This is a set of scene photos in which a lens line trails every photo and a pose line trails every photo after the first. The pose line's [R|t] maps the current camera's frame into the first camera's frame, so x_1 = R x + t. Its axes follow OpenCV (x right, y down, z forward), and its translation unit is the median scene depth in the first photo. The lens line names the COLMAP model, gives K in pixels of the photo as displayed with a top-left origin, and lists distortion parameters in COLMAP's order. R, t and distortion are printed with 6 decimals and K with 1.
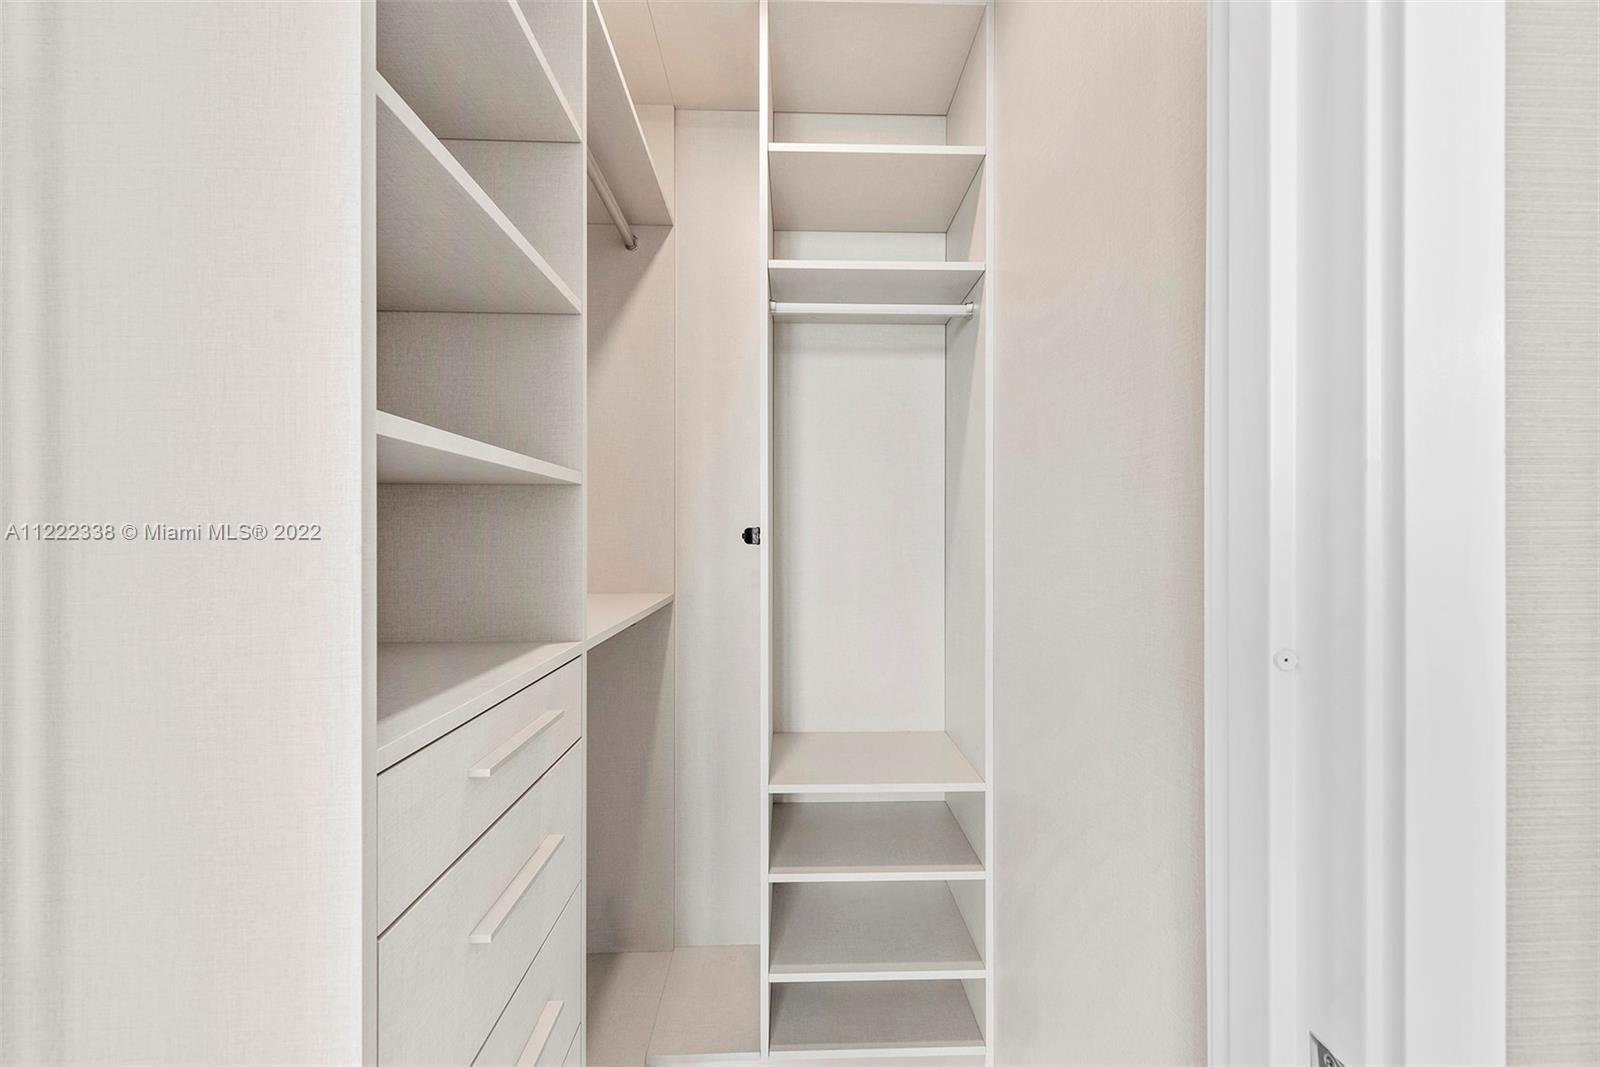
lens RADIAL K [[662.2, 0, 807.3], [0, 662.2, 530.0], [0, 0, 1]] dist [0.010050, -0.000151]
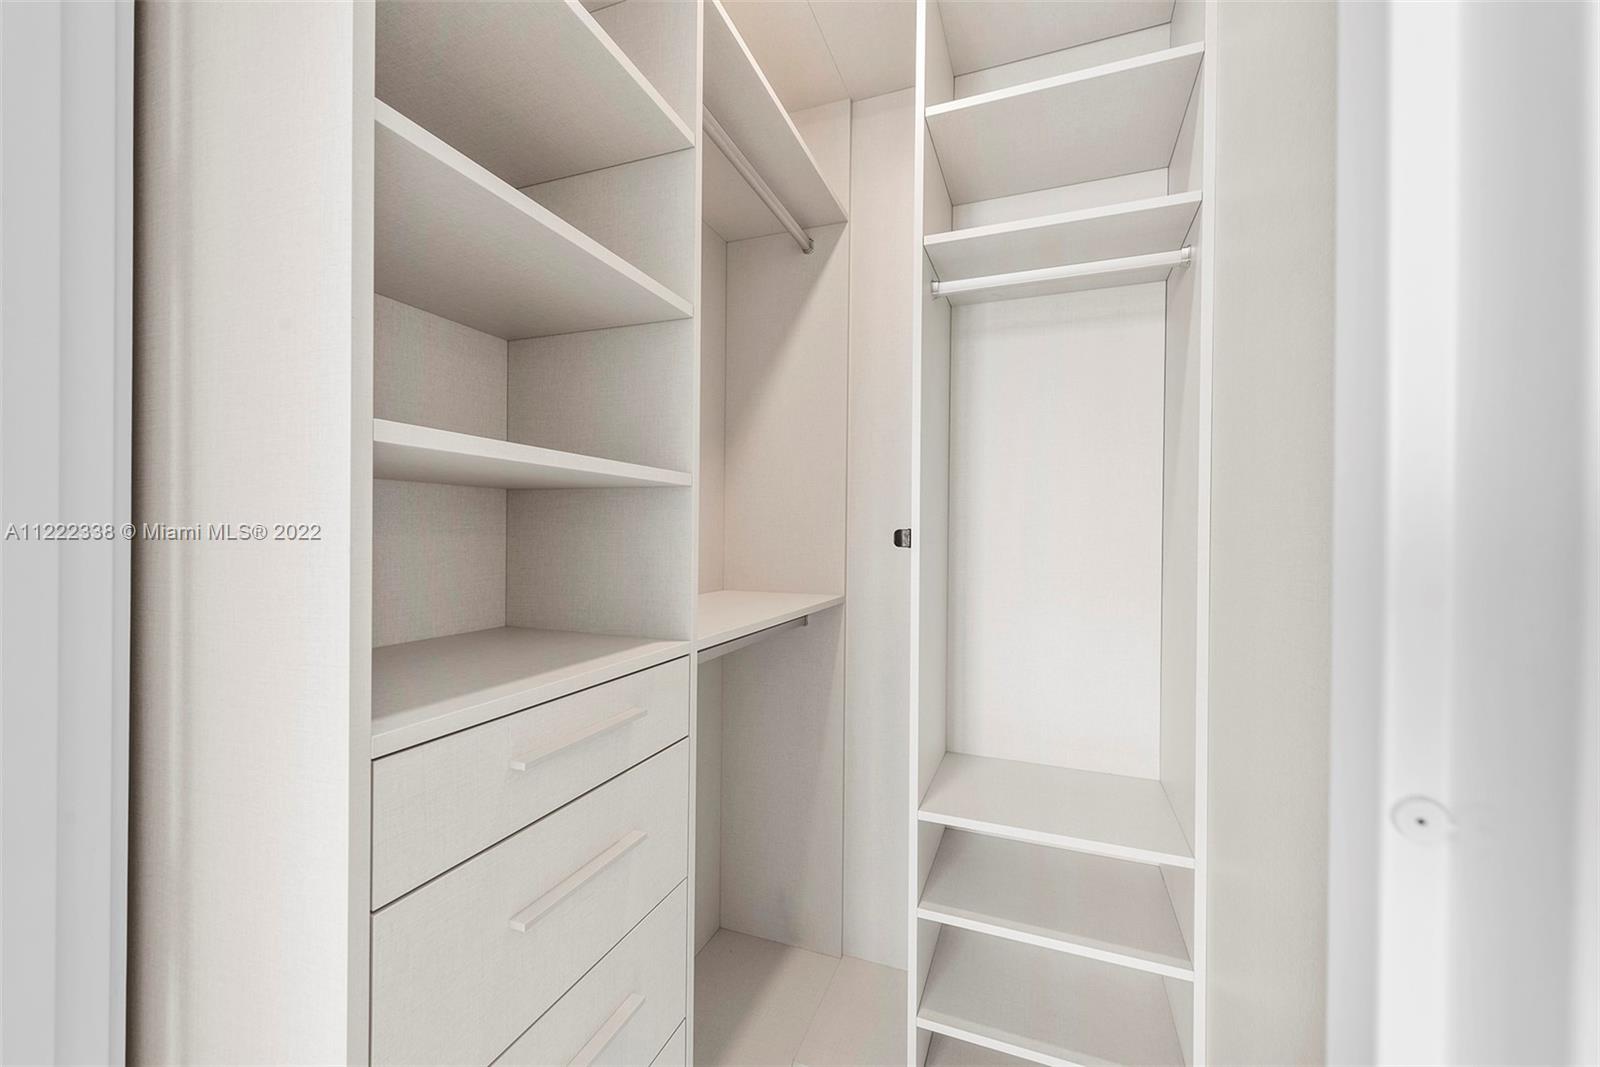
lens RADIAL K [[644.5, 0, 801.5], [0, 644.5, 531.6], [0, 0, 1]] dist [0.008640, -0.000274]
pose [[0.917758, 0.005990, -0.397095, 0.142646], [-0.005727, 0.999982, 0.001849, -0.001286], [0.397098, 0.000577, 0.917776, 0.117552]]
